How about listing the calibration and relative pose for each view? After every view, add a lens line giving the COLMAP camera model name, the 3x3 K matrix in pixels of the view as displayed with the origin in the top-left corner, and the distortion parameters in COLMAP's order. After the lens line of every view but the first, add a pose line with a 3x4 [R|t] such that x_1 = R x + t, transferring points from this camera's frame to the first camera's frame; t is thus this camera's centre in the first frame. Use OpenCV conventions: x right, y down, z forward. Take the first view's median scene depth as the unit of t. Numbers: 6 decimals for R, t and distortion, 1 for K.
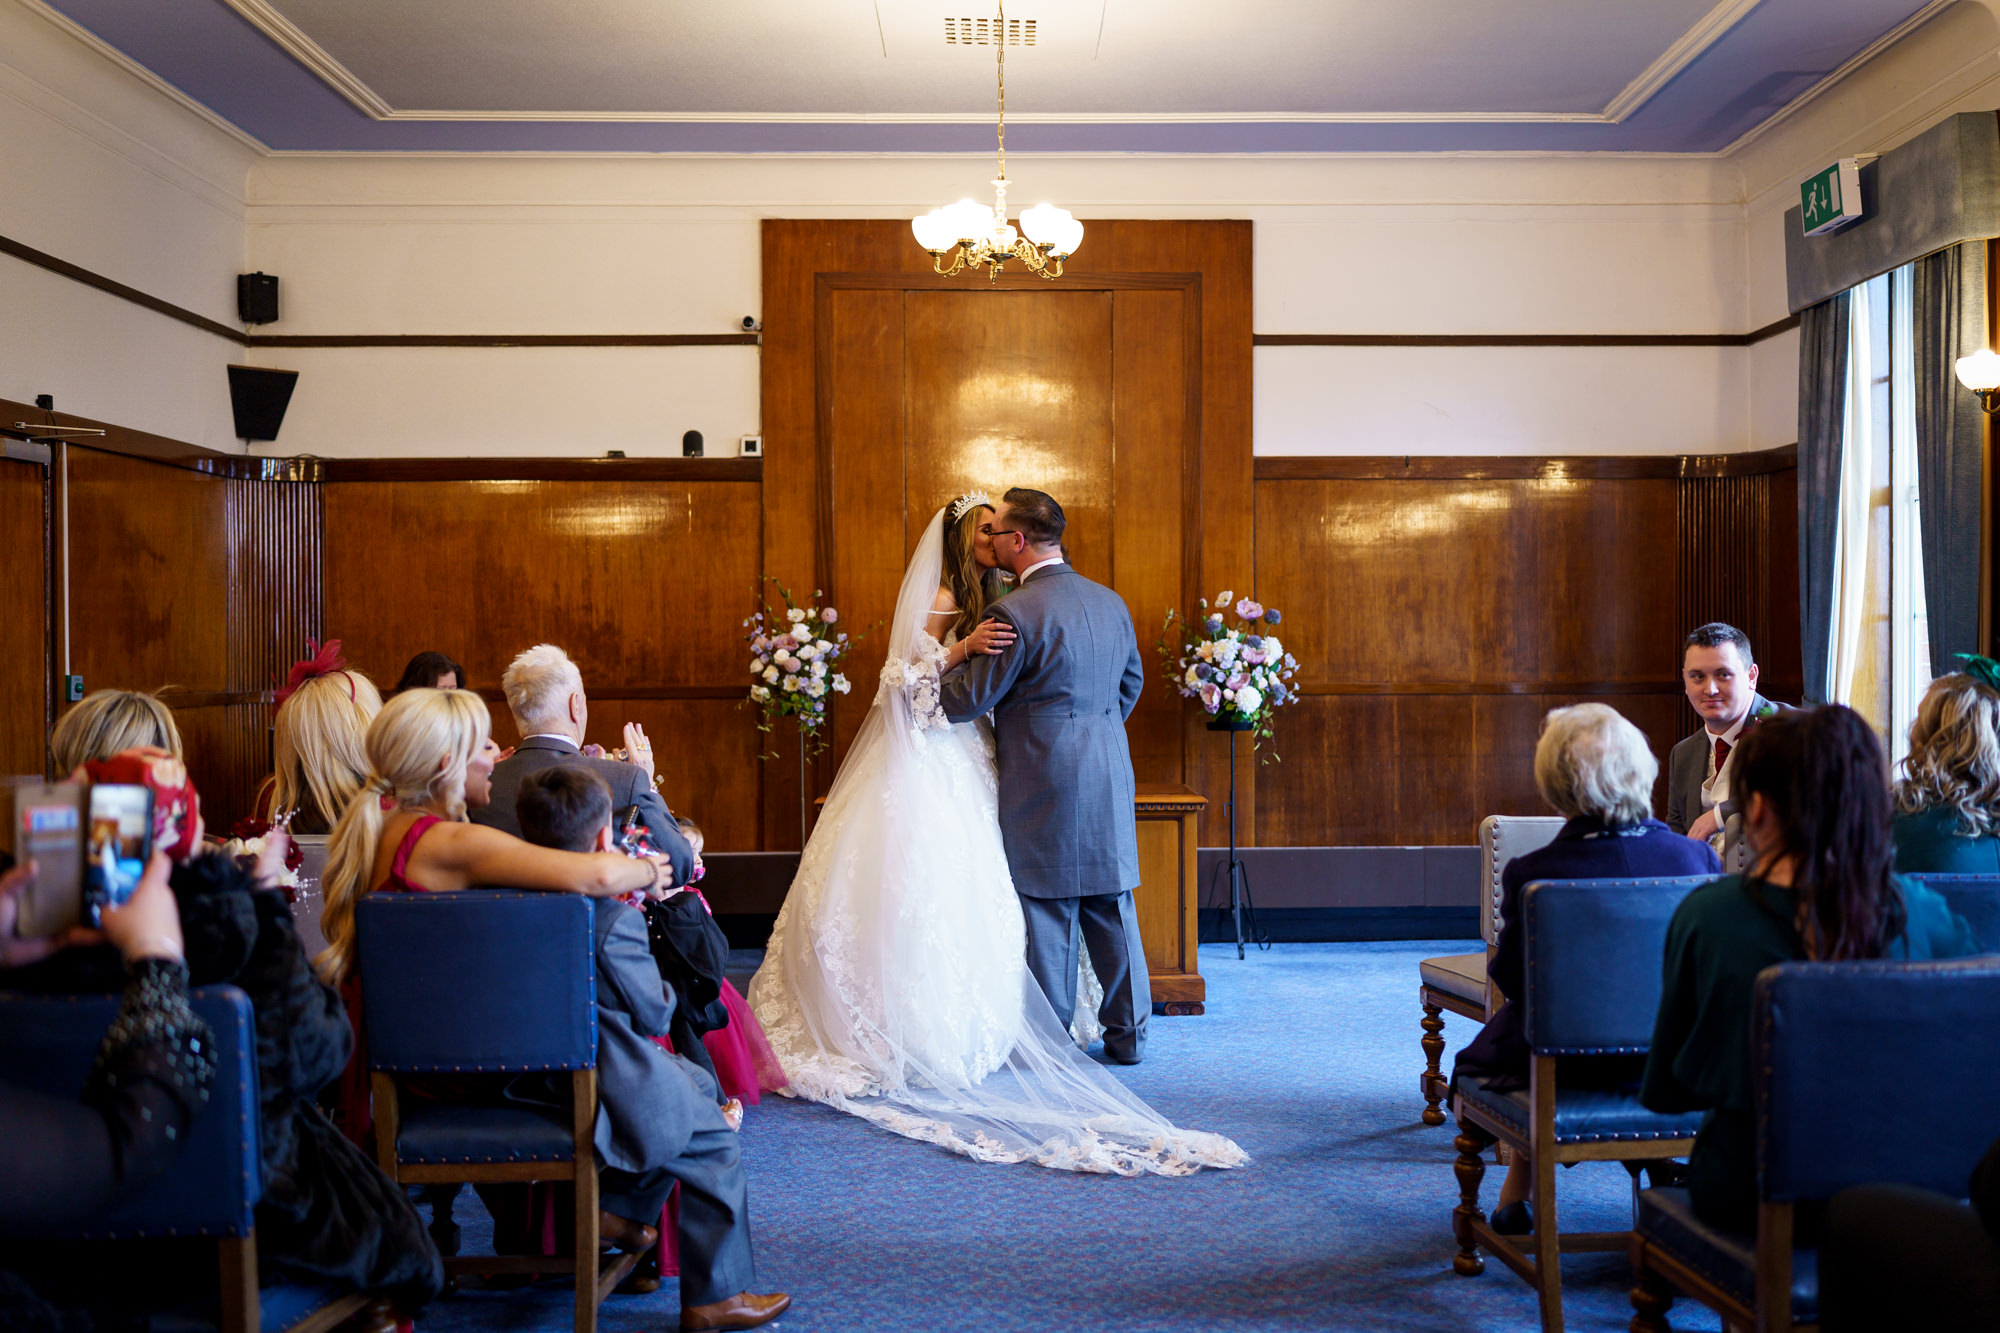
lens RADIAL K [[2151.5, 0, 1074.4], [0, 2151.5, 683.3], [0, 0, 1]] dist [0.004803, 0.000000]
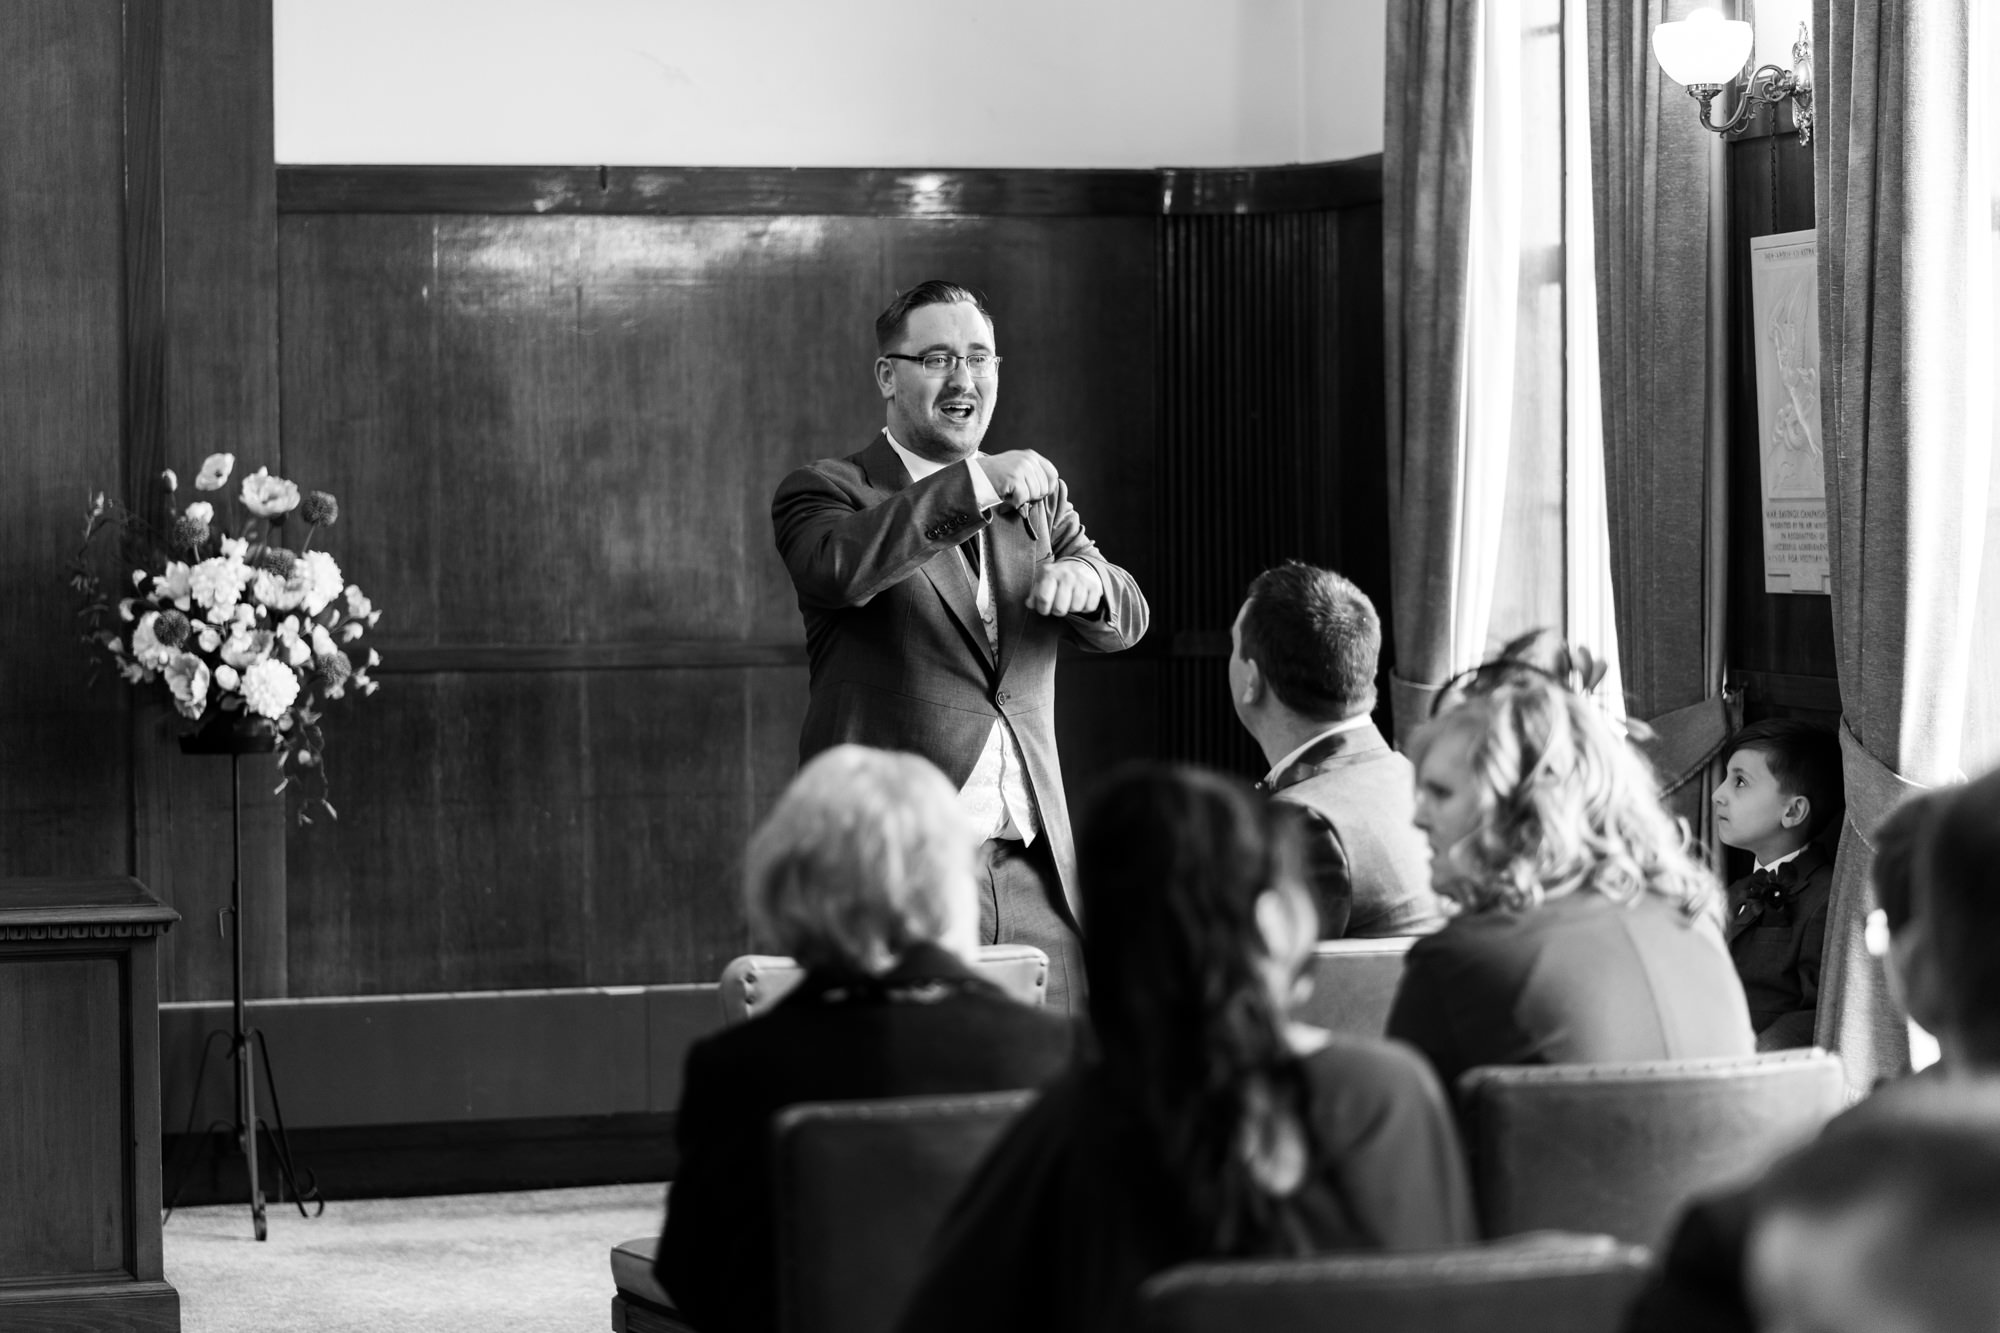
lens RADIAL K [[5057.2, 0, 999.1], [0, 5057.2, 653.9], [0, 0, 1]] dist [0.031038, 0.000000]
pose [[0.976371, -0.012312, 0.215750, -0.001800], [0.007513, 0.999706, 0.023050, -0.023803], [-0.215970, -0.020885, 0.976177, -0.110647]]
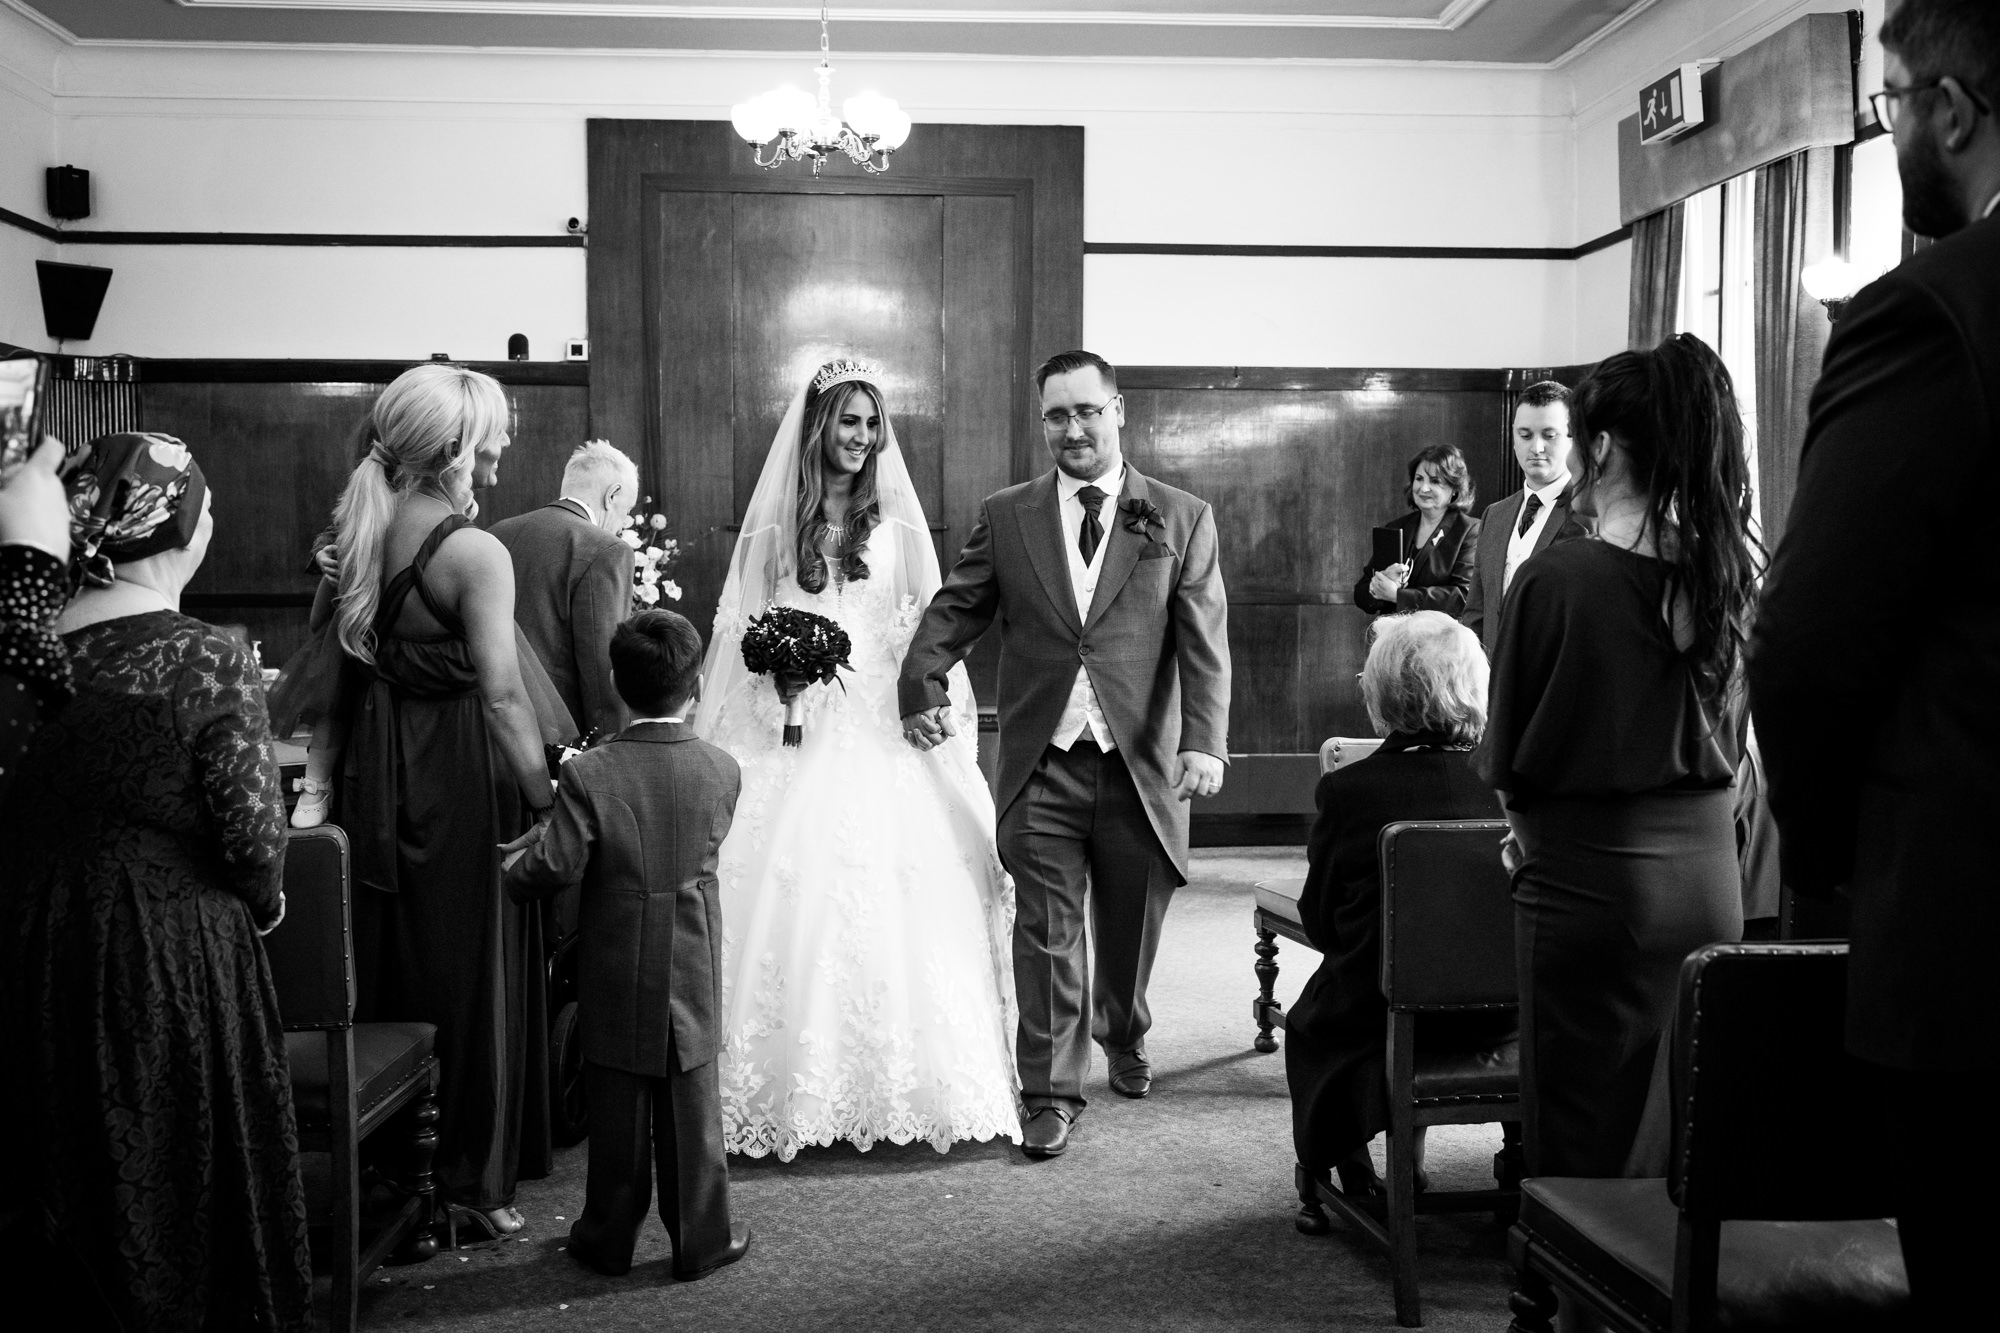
lens RADIAL K [[1952.2, 0, 968.9], [0, 1952.2, 652.9], [0, 0, 1]] dist [0.014954, 0.000000]
pose [[0.999577, 0.004627, 0.028720, 0.004700], [-0.005658, 0.999339, 0.035920, -0.004319], [-0.028535, -0.036067, 0.998942, 0.091312]]
